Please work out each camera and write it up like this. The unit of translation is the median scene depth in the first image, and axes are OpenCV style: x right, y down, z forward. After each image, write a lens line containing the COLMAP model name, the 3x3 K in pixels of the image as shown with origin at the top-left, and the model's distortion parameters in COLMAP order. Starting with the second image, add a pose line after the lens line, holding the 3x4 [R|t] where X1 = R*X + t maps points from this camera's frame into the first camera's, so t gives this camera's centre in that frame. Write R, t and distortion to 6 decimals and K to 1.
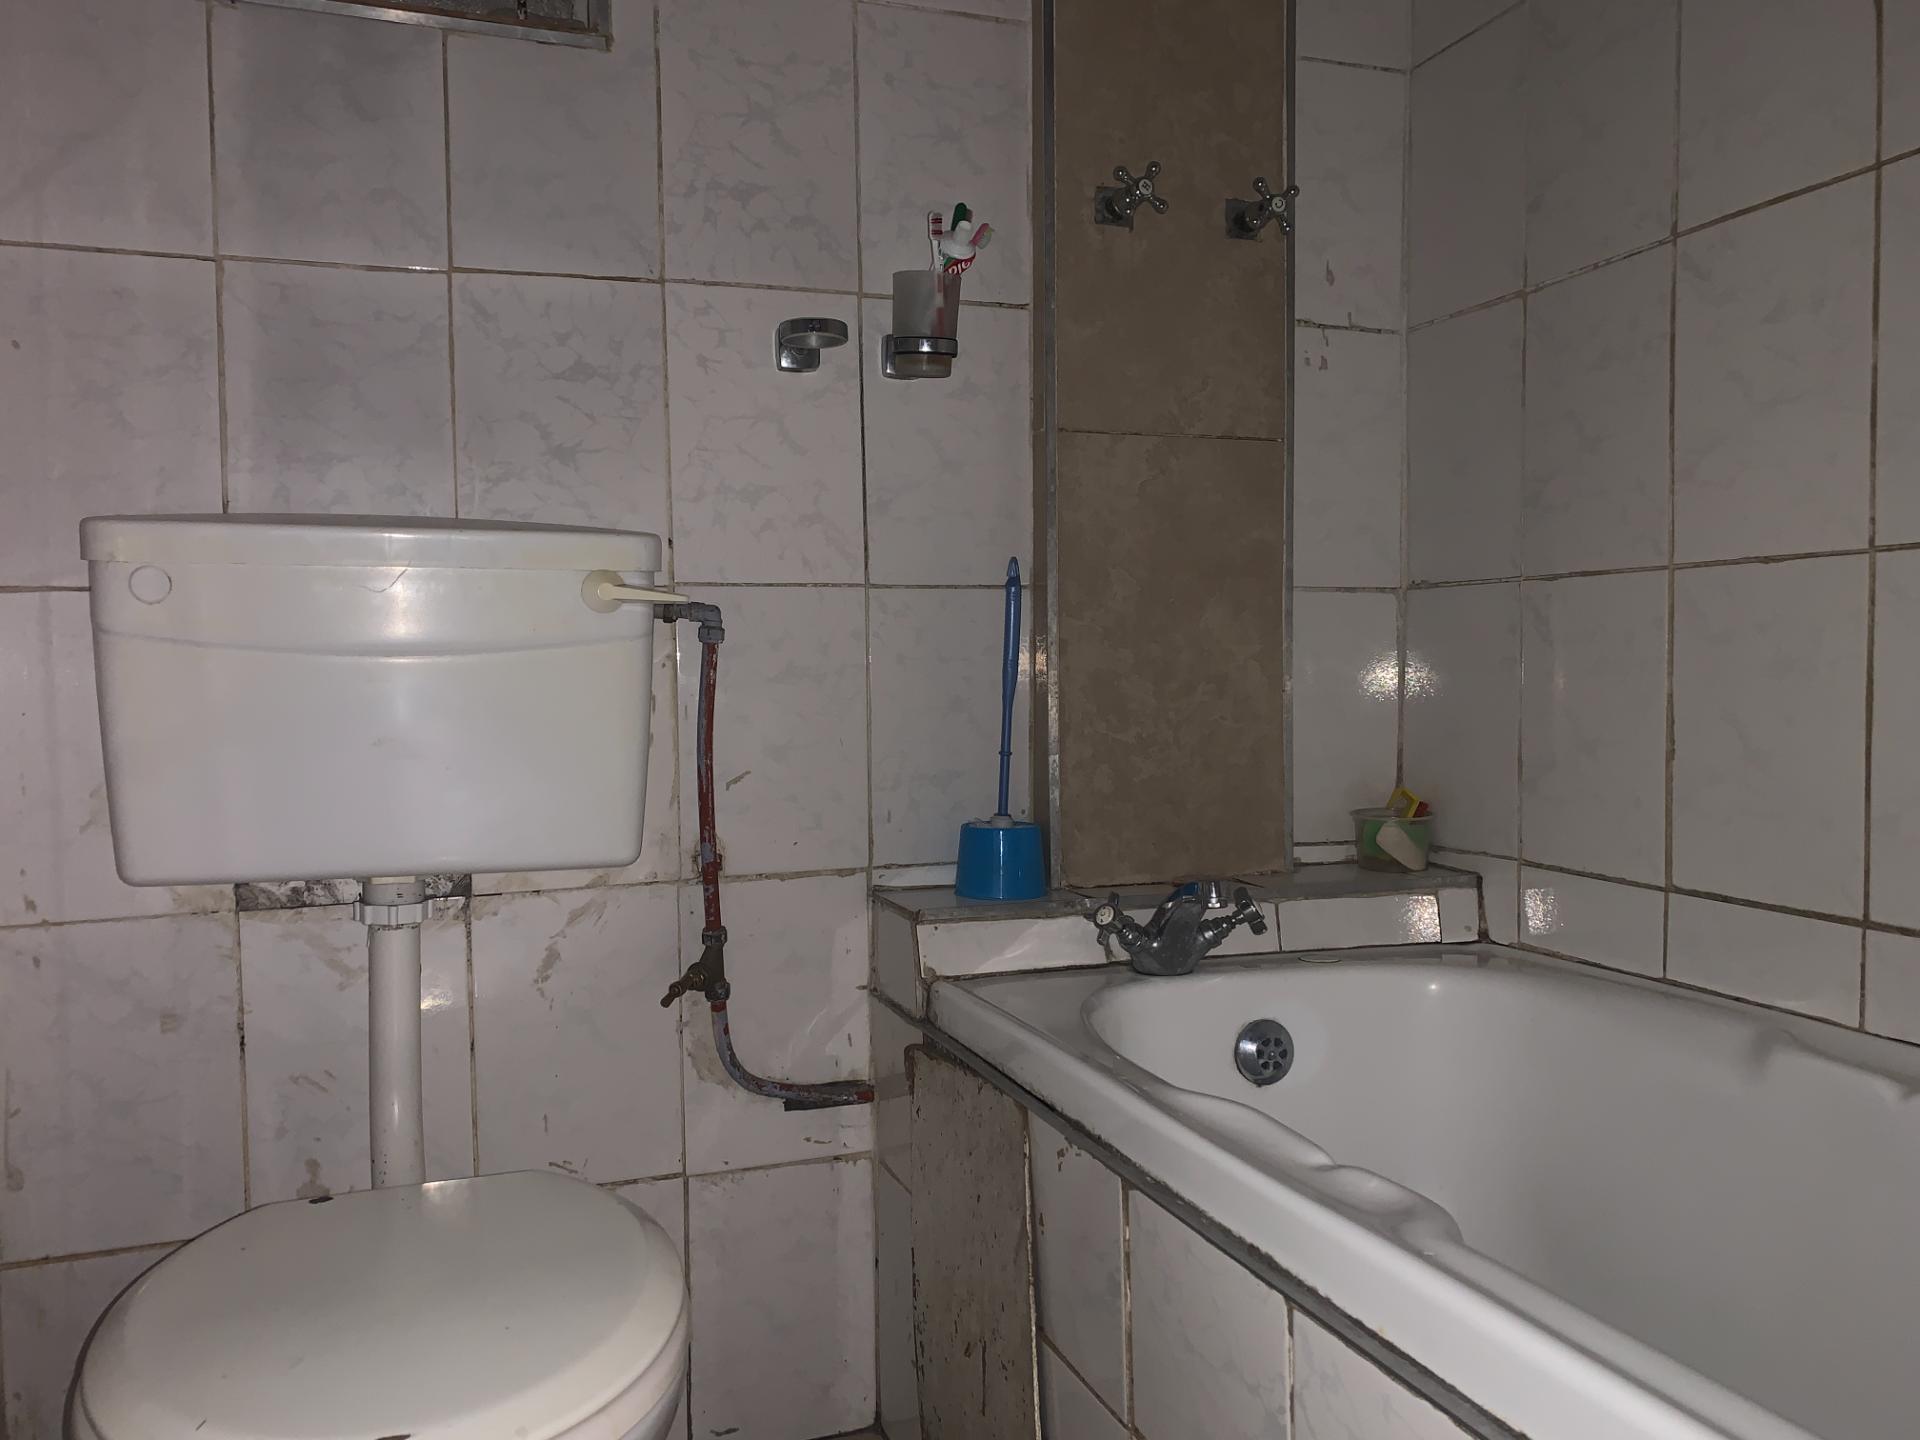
lens RADIAL K [[1469.1, 0, 919.9], [0, 1469.1, 719.5], [0, 0, 1]] dist [0.053566, -0.065317]
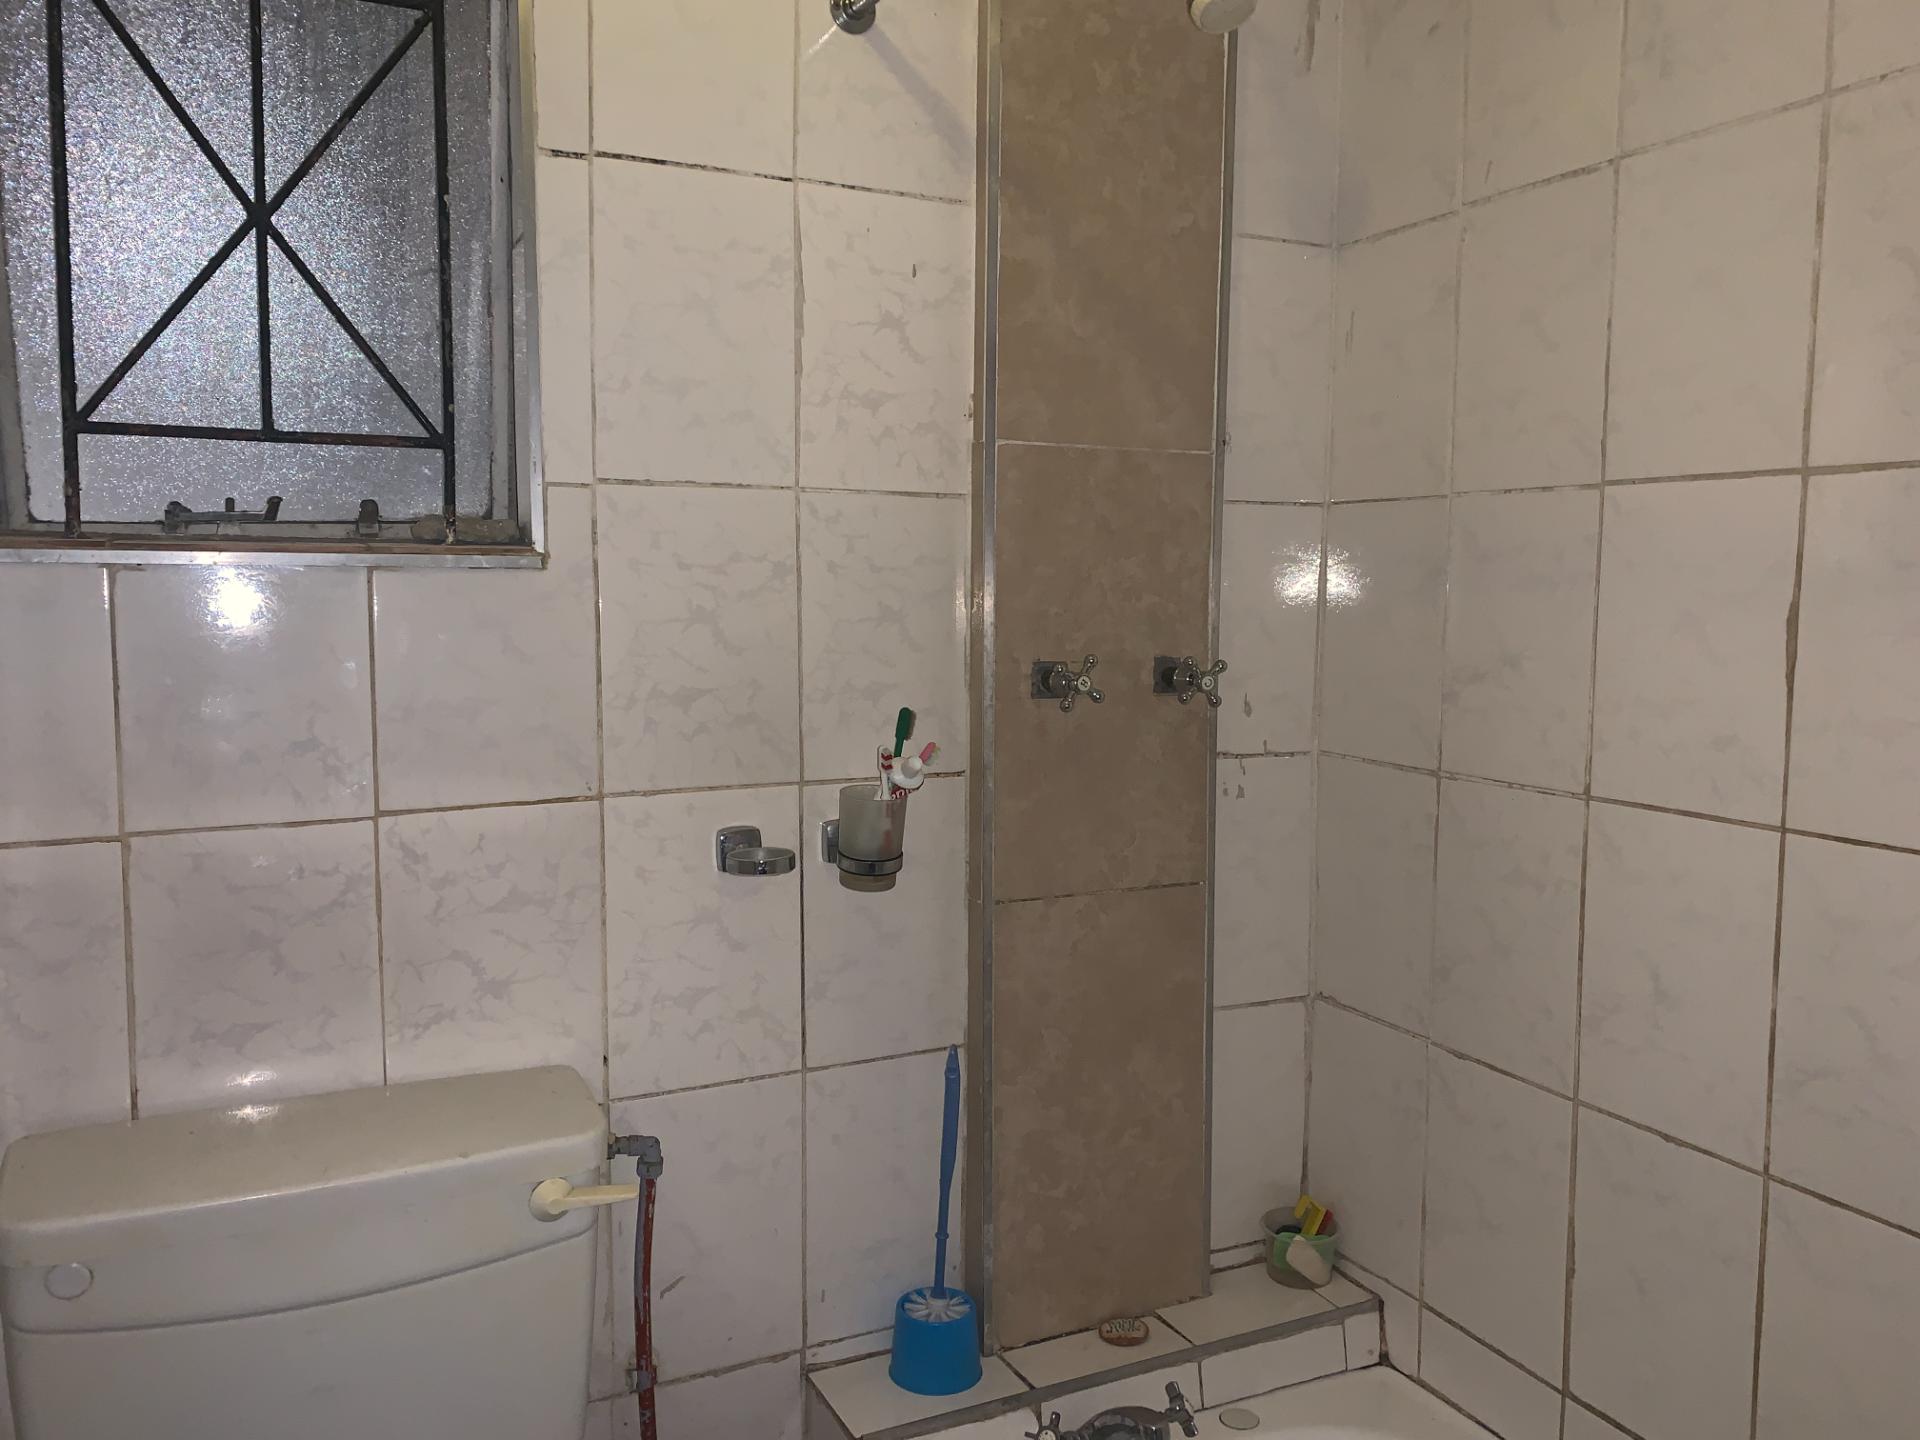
lens RADIAL K [[1469.1, 0, 940.2], [0, 1469.1, 707.6], [0, 0, 1]] dist [0.053566, -0.065317]
pose [[0.992379, 0.004876, 0.123126, -0.070743], [-0.009863, 0.999154, 0.039924, -0.389159], [-0.122827, -0.040834, 0.991588, 0.013720]]
